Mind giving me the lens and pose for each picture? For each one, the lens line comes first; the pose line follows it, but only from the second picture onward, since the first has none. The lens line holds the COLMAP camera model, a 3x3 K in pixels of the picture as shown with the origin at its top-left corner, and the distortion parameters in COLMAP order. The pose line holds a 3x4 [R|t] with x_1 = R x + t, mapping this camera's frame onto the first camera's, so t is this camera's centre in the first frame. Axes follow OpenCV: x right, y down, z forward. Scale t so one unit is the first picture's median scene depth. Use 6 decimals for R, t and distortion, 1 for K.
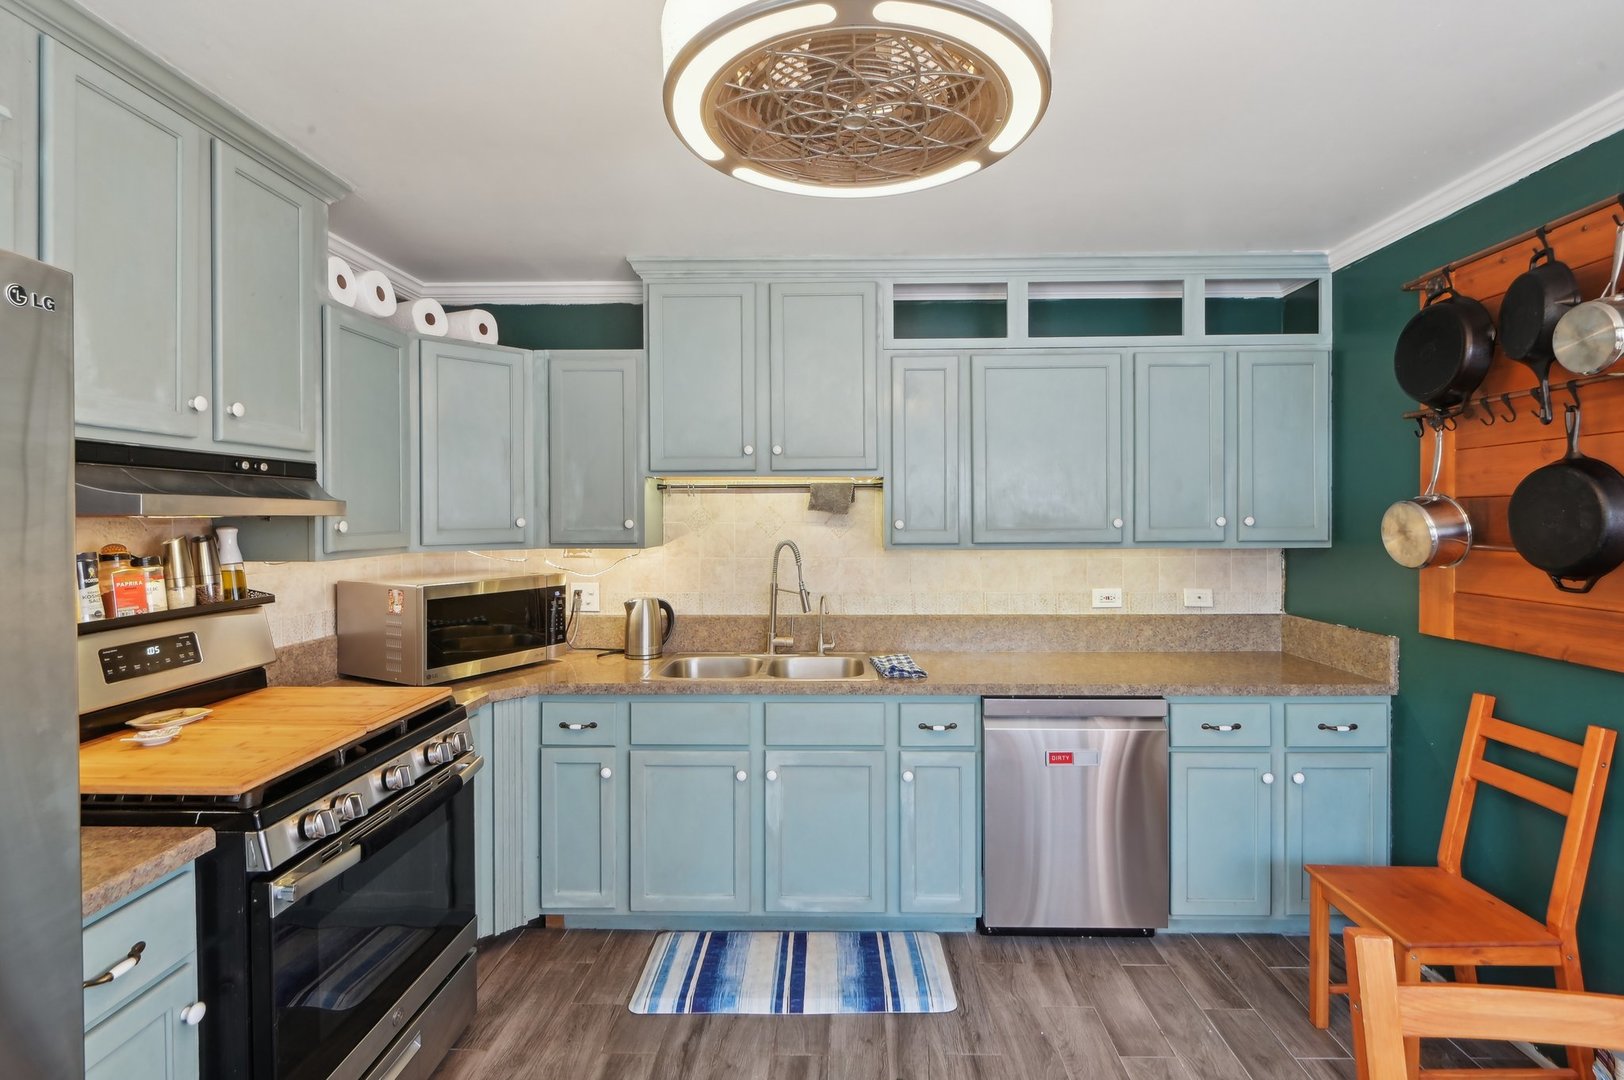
lens RADIAL K [[752.1, 0, 823.9], [0, 752.1, 528.9], [0, 0, 1]] dist [0.002465, -0.003735]
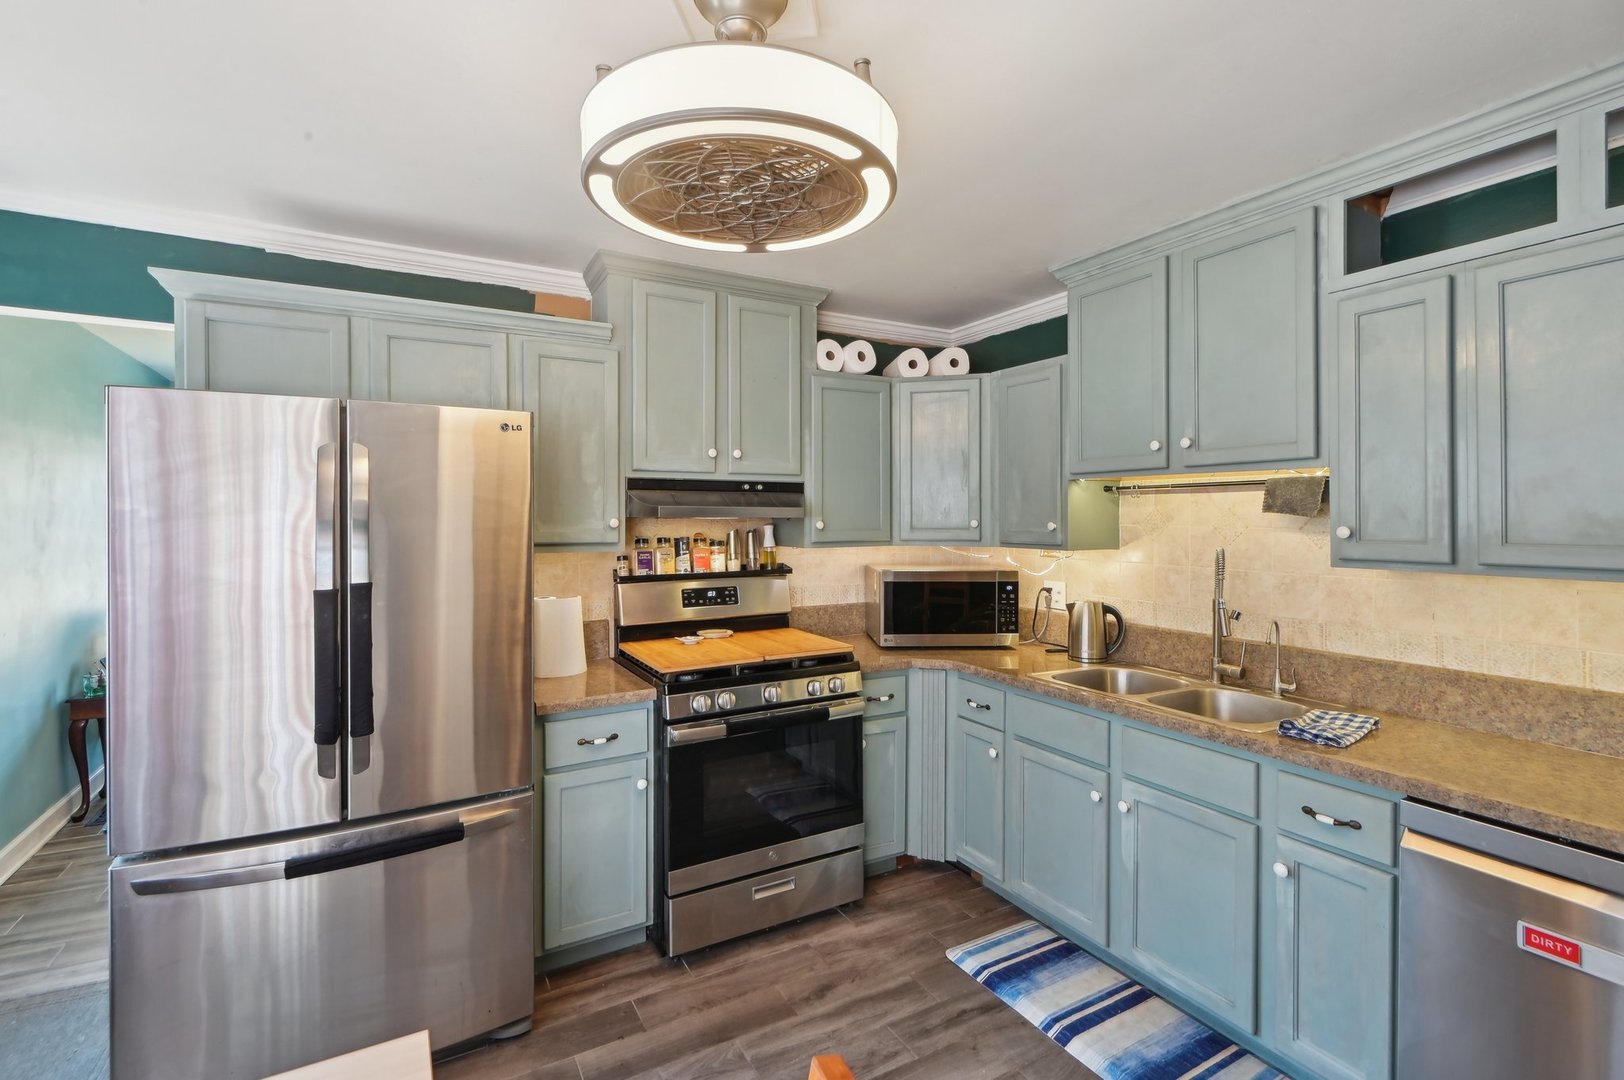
lens RADIAL K [[752.1, 0, 822.2], [0, 752.1, 525.8], [0, 0, 1]] dist [0.002465, -0.003735]
pose [[0.504000, 0.014188, -0.863587, 0.517871], [-0.017199, 0.999832, 0.006389, -0.008991], [0.863532, 0.011633, 0.504160, 0.225724]]
